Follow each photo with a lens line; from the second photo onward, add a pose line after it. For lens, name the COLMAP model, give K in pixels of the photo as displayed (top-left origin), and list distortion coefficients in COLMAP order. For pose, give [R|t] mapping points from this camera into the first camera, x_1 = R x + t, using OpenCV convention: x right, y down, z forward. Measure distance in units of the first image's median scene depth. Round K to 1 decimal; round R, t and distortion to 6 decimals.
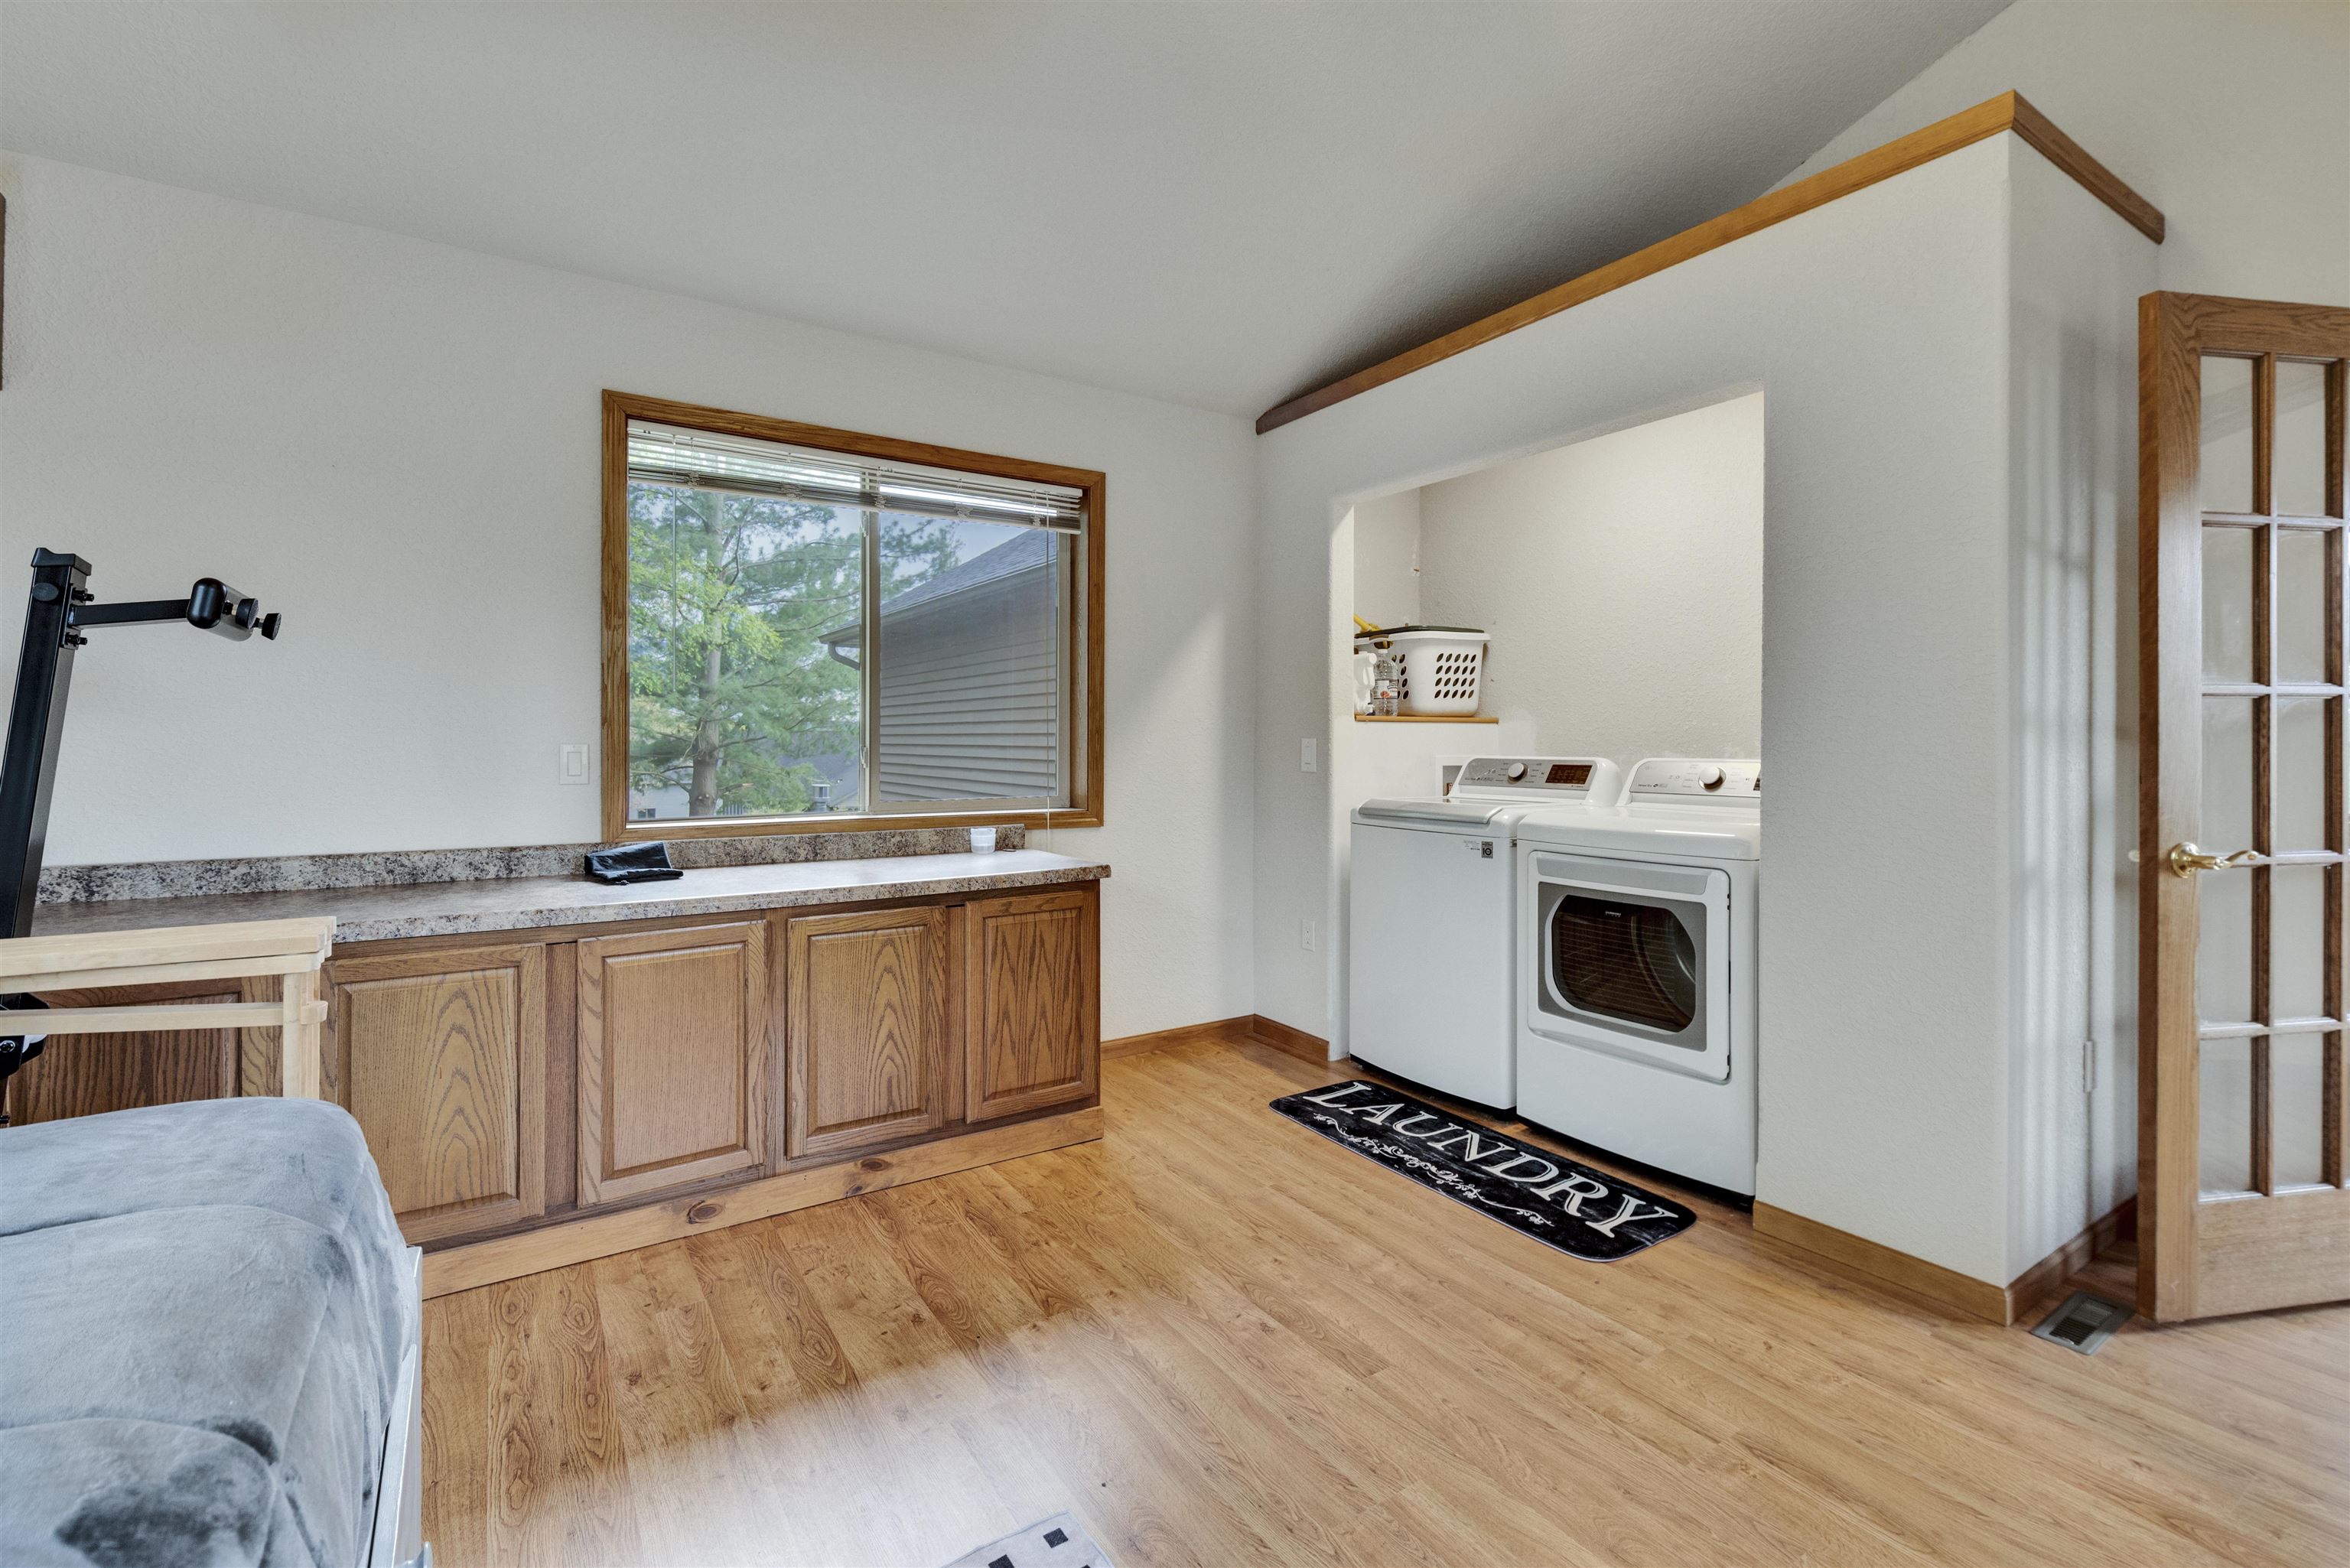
lens RADIAL K [[1029.3, 0, 1173.2], [0, 1029.3, 756.3], [0, 0, 1]] dist [0.014329, -0.005181]
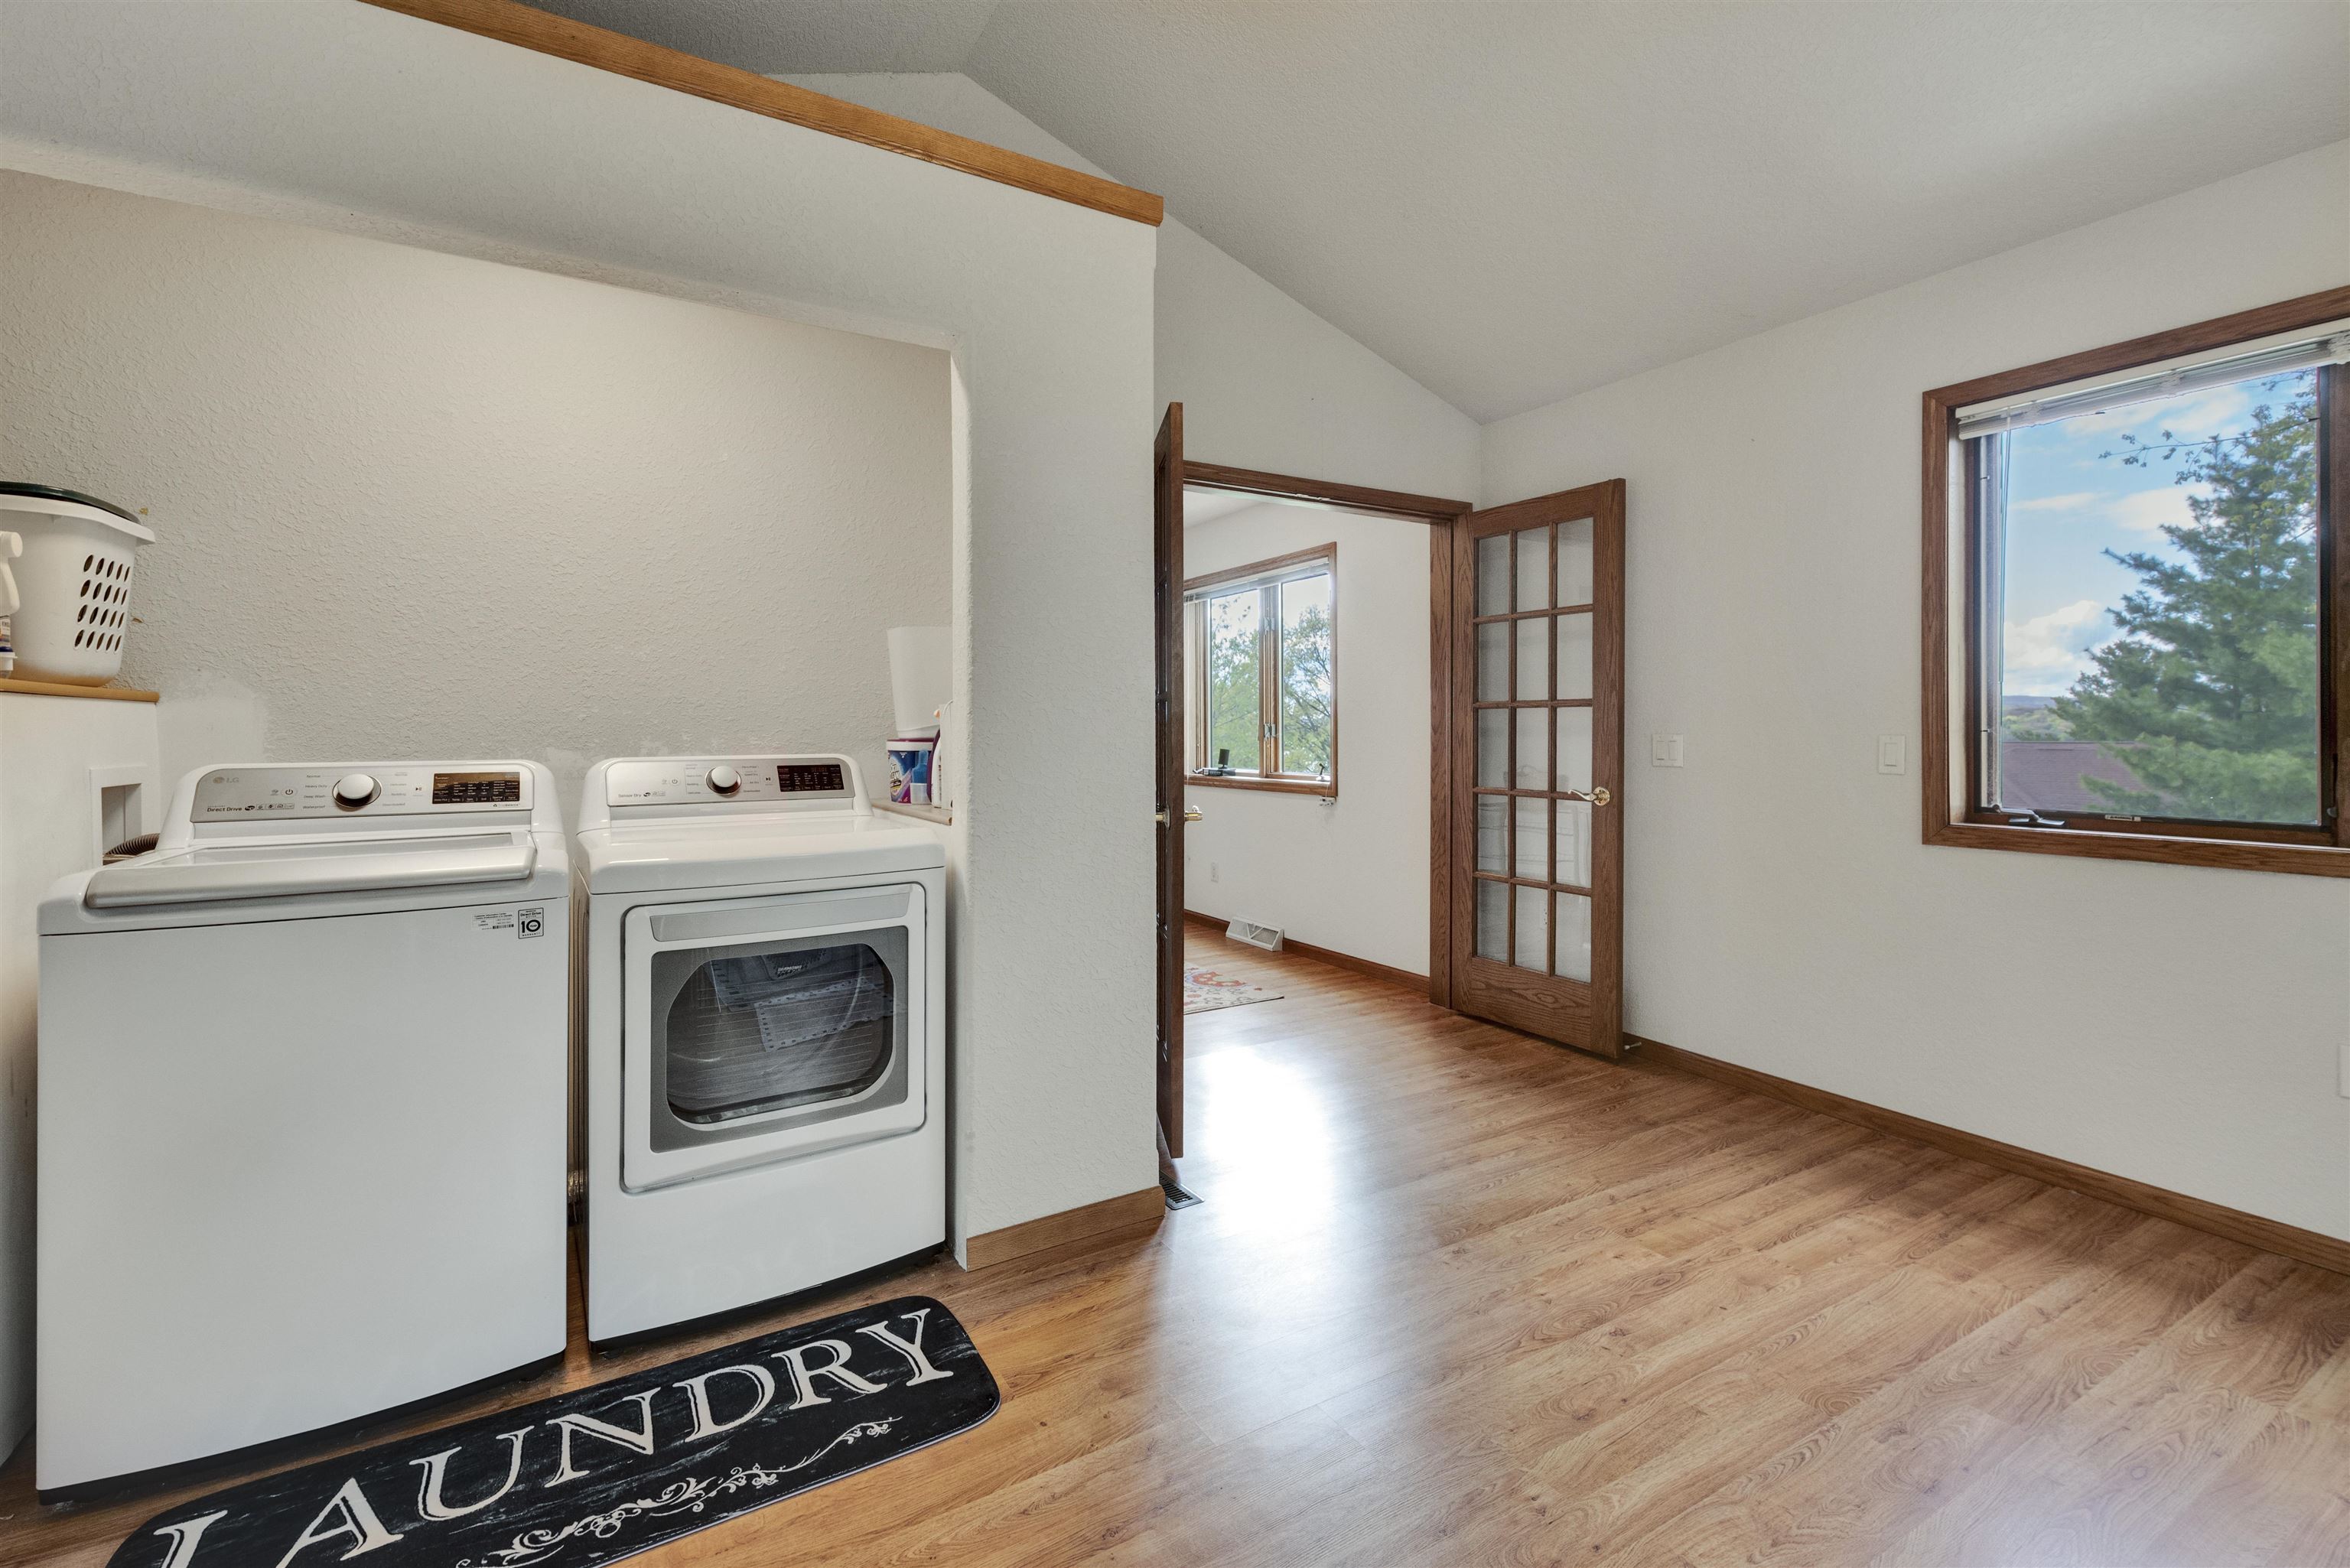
lens RADIAL K [[1029.3, 0, 1173.1], [0, 1029.3, 737.8], [0, 0, 1]] dist [0.014329, -0.005181]
pose [[0.044458, -0.009216, 0.998969, -0.280953], [0.018021, 0.999802, 0.008421, -0.013017], [-0.998849, 0.017628, 0.044615, 0.658555]]
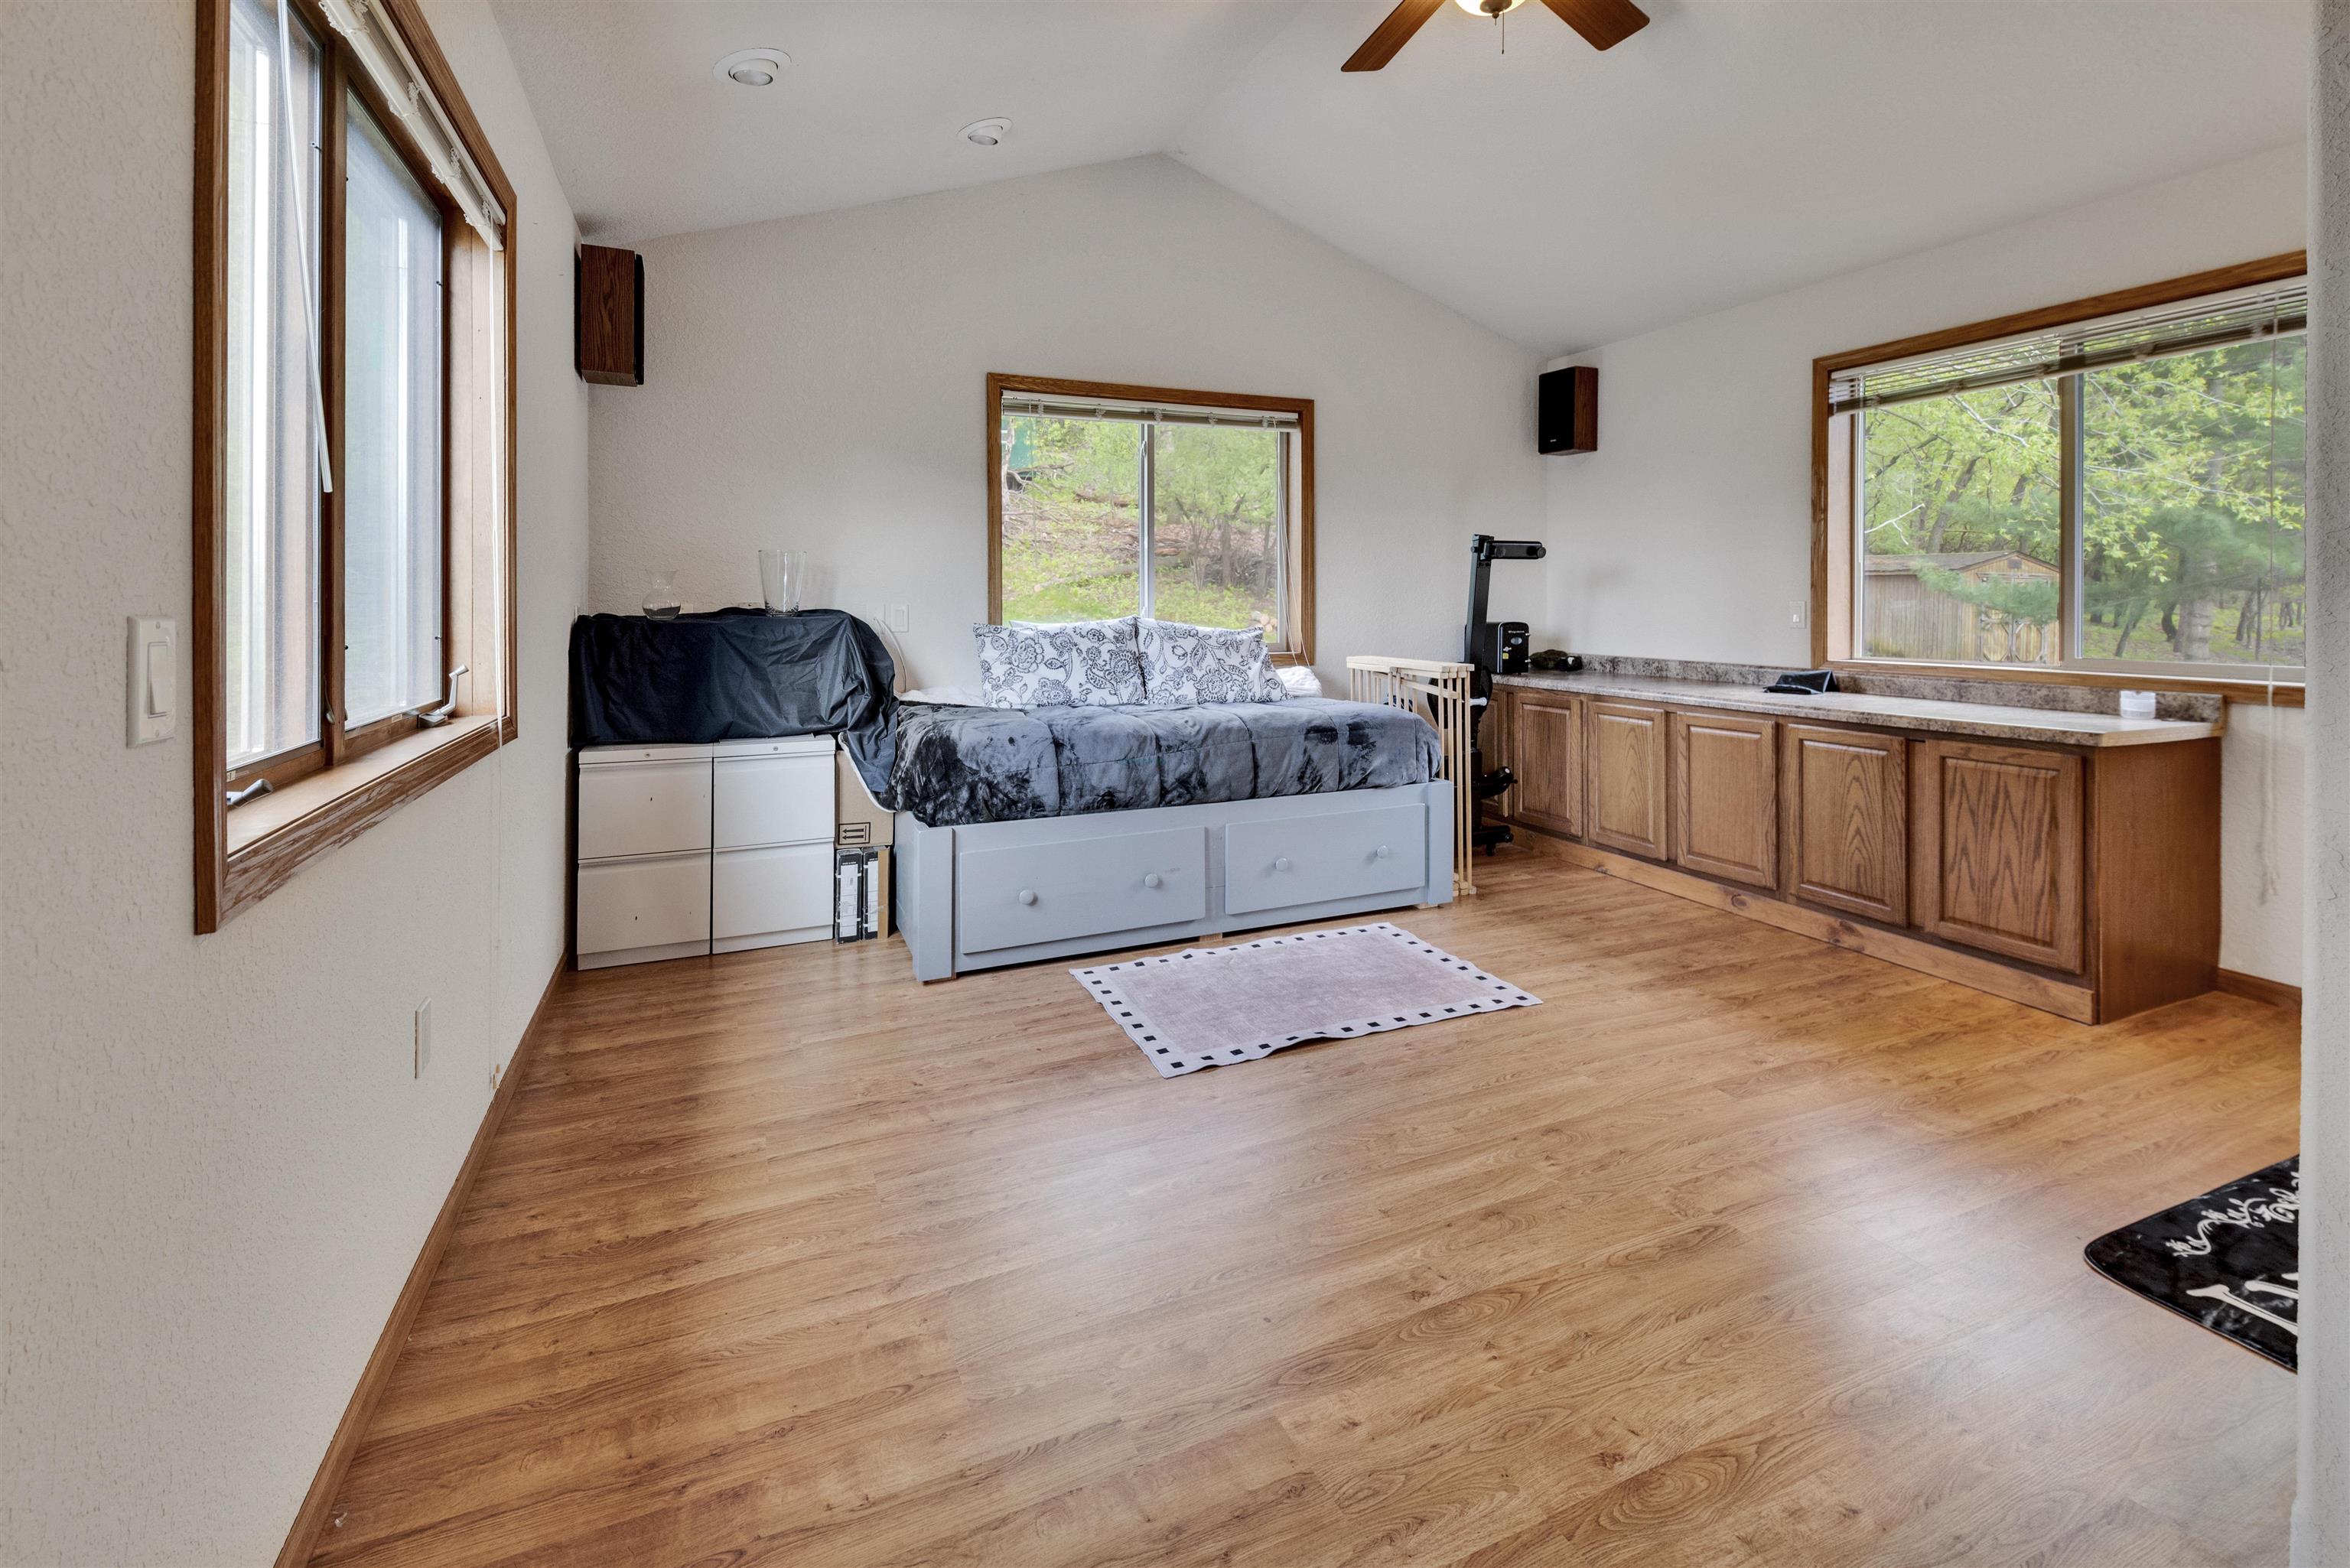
lens RADIAL K [[1029.3, 0, 1177.1], [0, 1029.3, 592.2], [0, 0, 1]] dist [0.014329, -0.005181]
pose [[-0.165624, -0.009581, -0.986142, 1.037784], [-0.011962, 0.999899, -0.007705, -0.002672], [0.986116, 0.010521, -0.165722, 0.355842]]
